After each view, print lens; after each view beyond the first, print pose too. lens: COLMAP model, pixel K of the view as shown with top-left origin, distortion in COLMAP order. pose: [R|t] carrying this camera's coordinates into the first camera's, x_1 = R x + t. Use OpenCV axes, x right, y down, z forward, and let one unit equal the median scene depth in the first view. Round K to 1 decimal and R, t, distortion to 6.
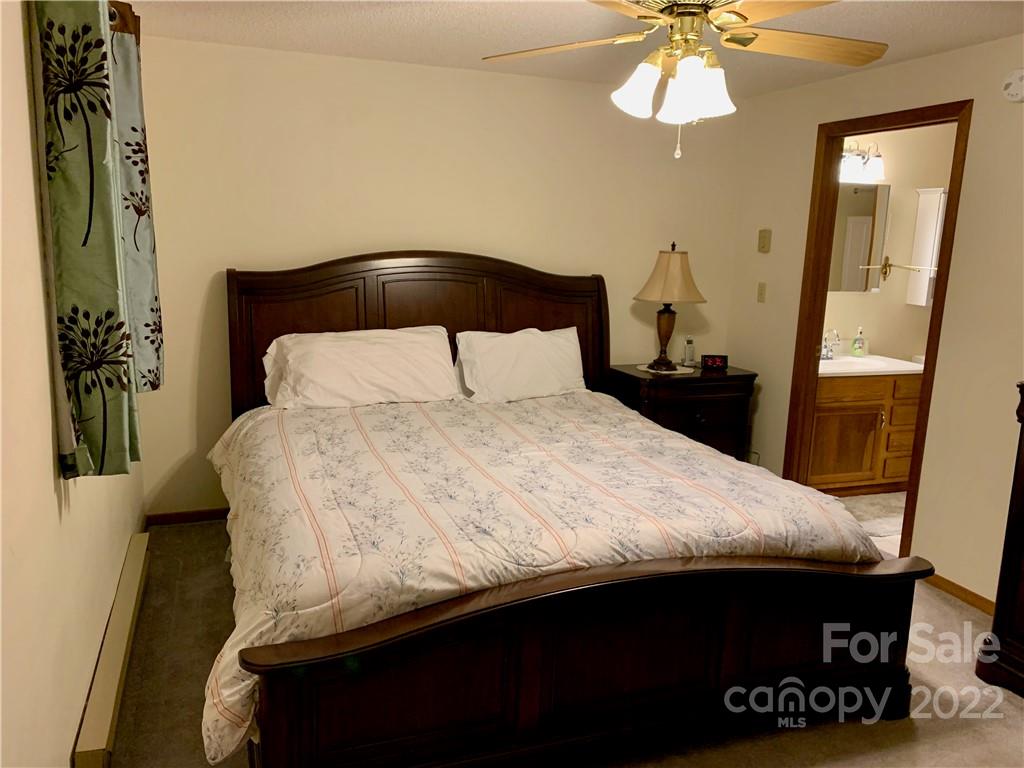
lens RADIAL K [[778.7, 0, 516.3], [0, 778.7, 384.4], [0, 0, 1]] dist [0.013366, -0.011644]
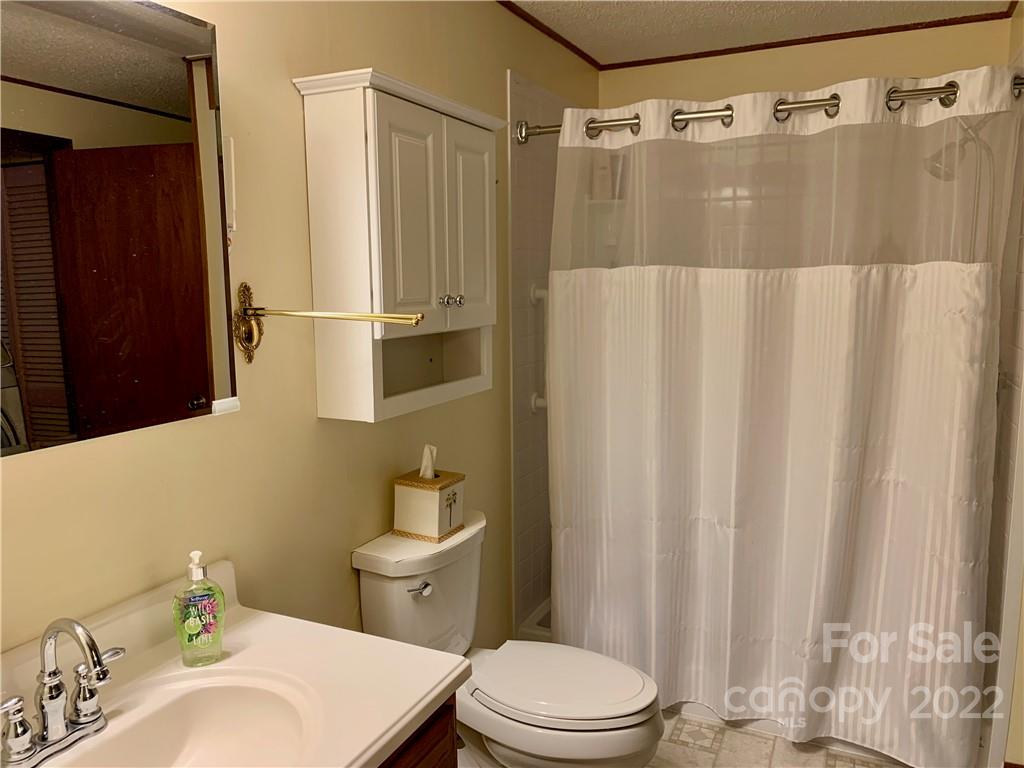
lens RADIAL K [[778.7, 0, 512.9], [0, 778.7, 386.5], [0, 0, 1]] dist [0.013366, -0.011644]
pose [[0.700286, -0.124775, 0.702873, 0.337199], [0.150272, 0.988310, 0.025727, -0.119365], [-0.697866, 0.087606, 0.710850, 0.731642]]
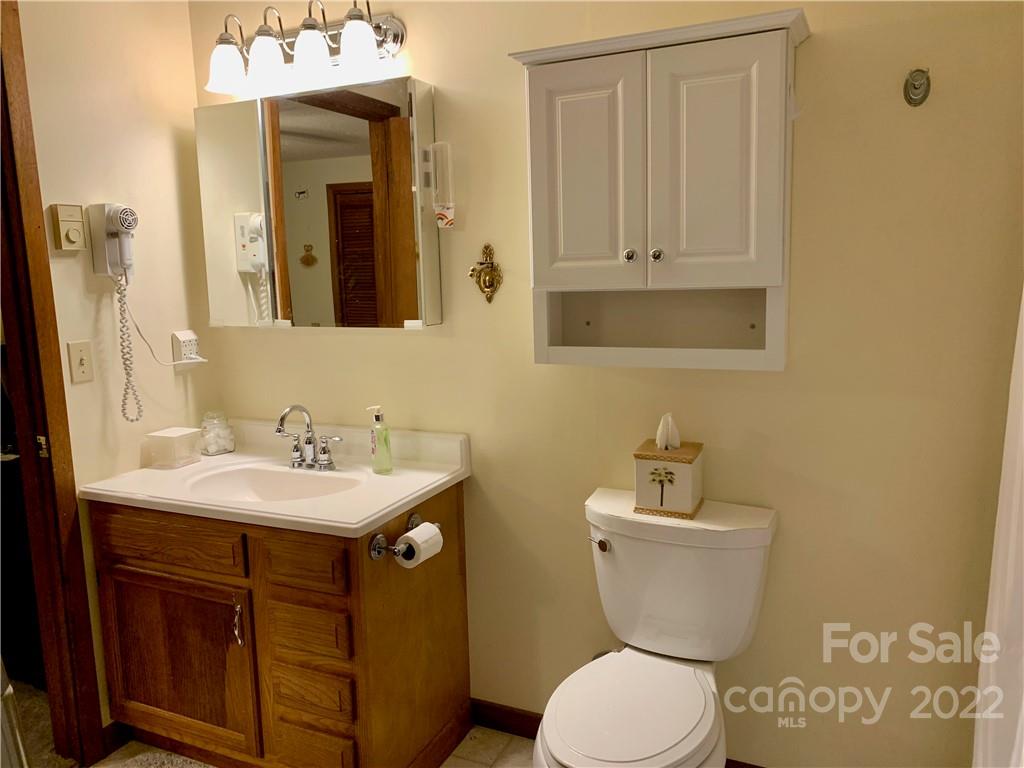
lens RADIAL K [[778.7, 0, 513.1], [0, 778.7, 381.9], [0, 0, 1]] dist [0.013366, -0.011644]
pose [[0.707248, 0.052601, -0.705006, 0.811180], [-0.084315, 0.996386, -0.010243, -0.089375], [0.701920, 0.066687, 0.709127, 0.736280]]
